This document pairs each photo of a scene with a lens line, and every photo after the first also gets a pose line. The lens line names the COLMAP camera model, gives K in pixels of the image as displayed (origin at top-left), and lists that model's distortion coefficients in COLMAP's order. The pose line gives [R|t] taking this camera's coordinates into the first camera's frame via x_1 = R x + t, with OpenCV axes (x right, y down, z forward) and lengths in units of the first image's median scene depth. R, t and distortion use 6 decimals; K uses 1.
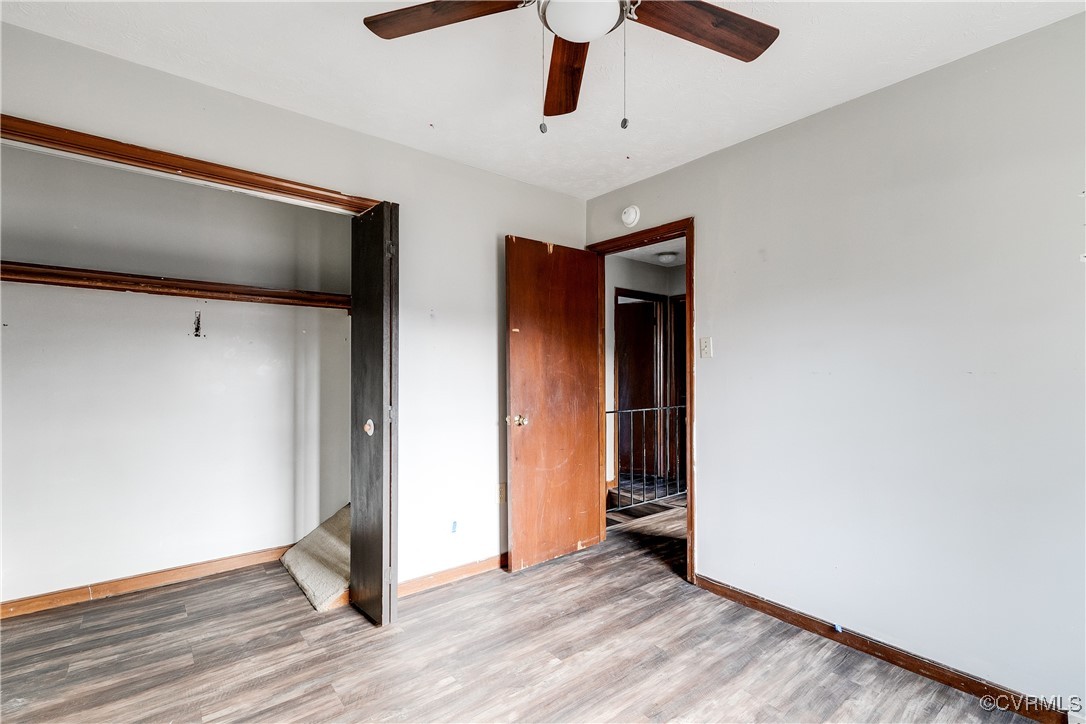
lens RADIAL K [[491.0, 0, 544.4], [0, 491.0, 363.5], [0, 0, 1]] dist [0.007066, -0.000766]
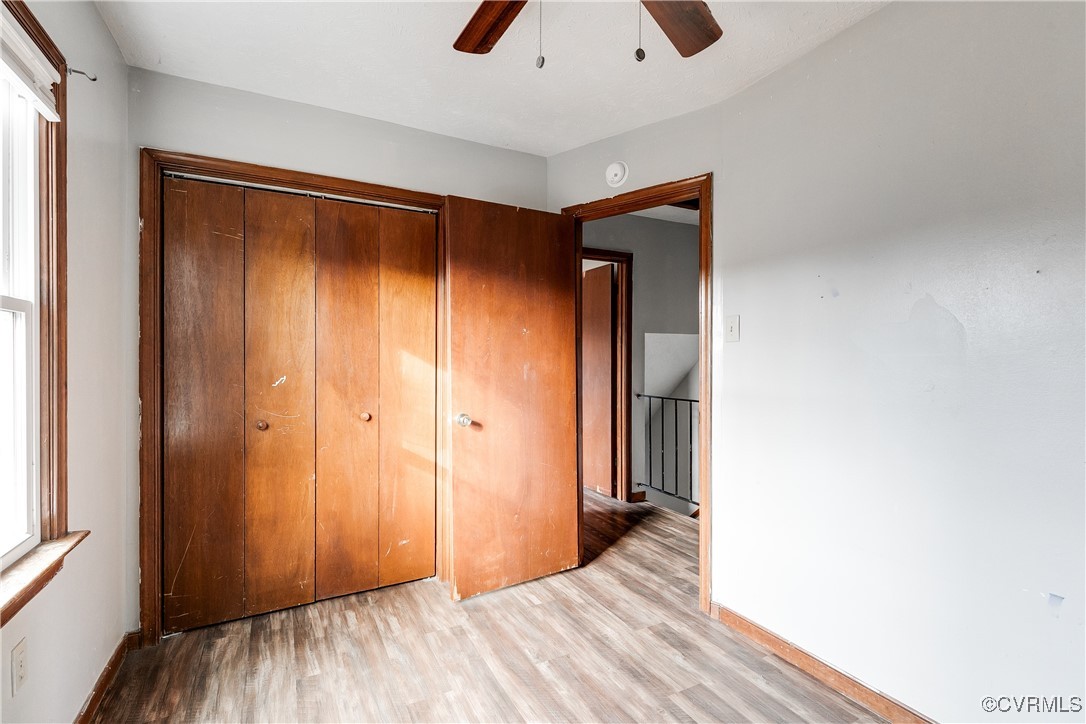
lens RADIAL K [[491.0, 0, 541.0], [0, 491.0, 361.3], [0, 0, 1]] dist [0.007066, -0.000766]
pose [[-0.187094, 0.006413, -0.982321, 1.254144], [0.019410, 0.999808, 0.002830, 0.015059], [0.982150, -0.018537, -0.187182, 0.981923]]
